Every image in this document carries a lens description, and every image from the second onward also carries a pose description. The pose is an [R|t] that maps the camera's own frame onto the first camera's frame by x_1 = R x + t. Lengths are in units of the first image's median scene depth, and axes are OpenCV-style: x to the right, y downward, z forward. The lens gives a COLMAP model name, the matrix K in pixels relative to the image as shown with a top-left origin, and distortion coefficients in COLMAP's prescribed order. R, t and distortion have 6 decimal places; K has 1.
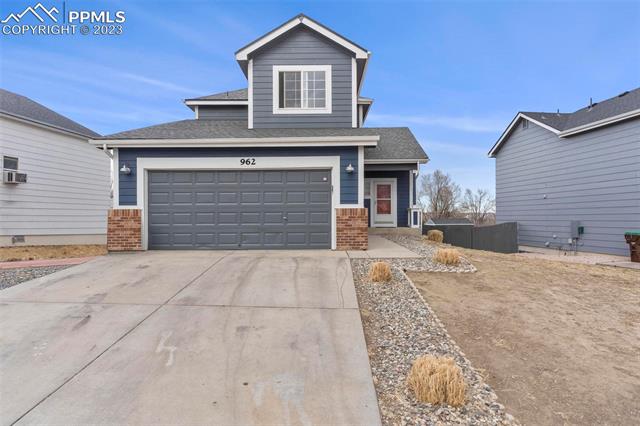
lens RADIAL K [[378.7, 0, 320.5], [0, 378.7, 219.8], [0, 0, 1]] dist [-0.002162, -0.000328]
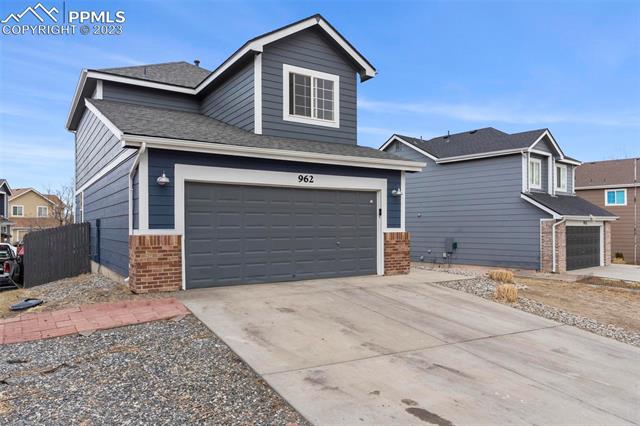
lens RADIAL K [[450.4, 0, 319.9], [0, 450.4, 226.3], [0, 0, 1]] dist [0.004509, 0.000649]
pose [[0.839209, 0.004313, 0.543793, -0.610391], [0.000048, 0.999968, -0.008005, -0.030634], [-0.543810, 0.006744, 0.839181, 0.098836]]
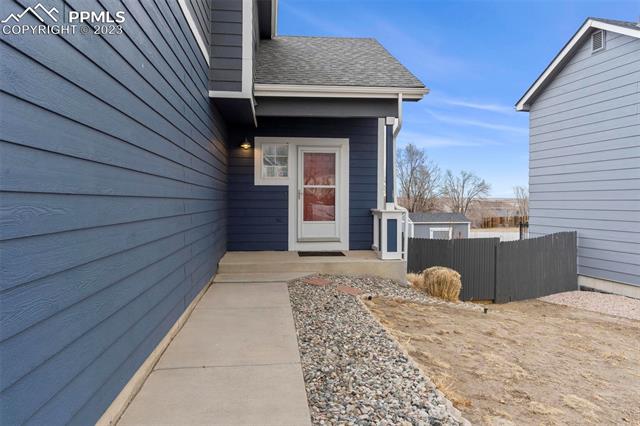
lens RADIAL K [[447.4, 0, 320.0], [0, 447.4, 213.0], [0, 0, 1]] dist [-0.001104, -0.000514]
pose [[0.993624, 0.004567, 0.112650, 0.178575], [-0.006760, 0.999795, 0.019100, -0.055064], [-0.112539, -0.019740, 0.993451, 0.793417]]
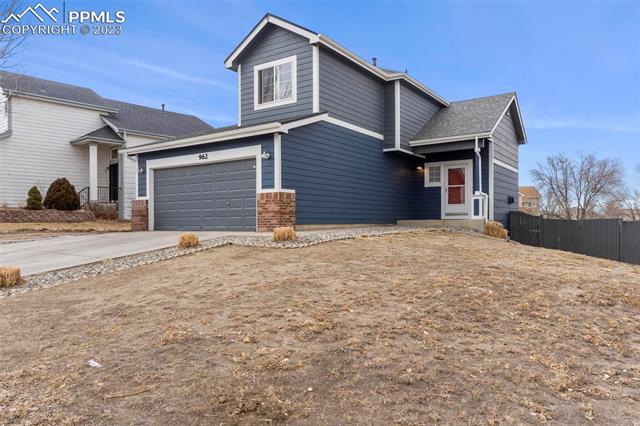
lens RADIAL K [[450.4, 0, 319.9], [0, 450.4, 226.3], [0, 0, 1]] dist [0.004509, 0.000649]
pose [[0.829888, 0.004951, -0.557908, 0.760820], [-0.002308, 0.999983, 0.005441, 0.047651], [0.557926, -0.003227, 0.829885, 0.023563]]
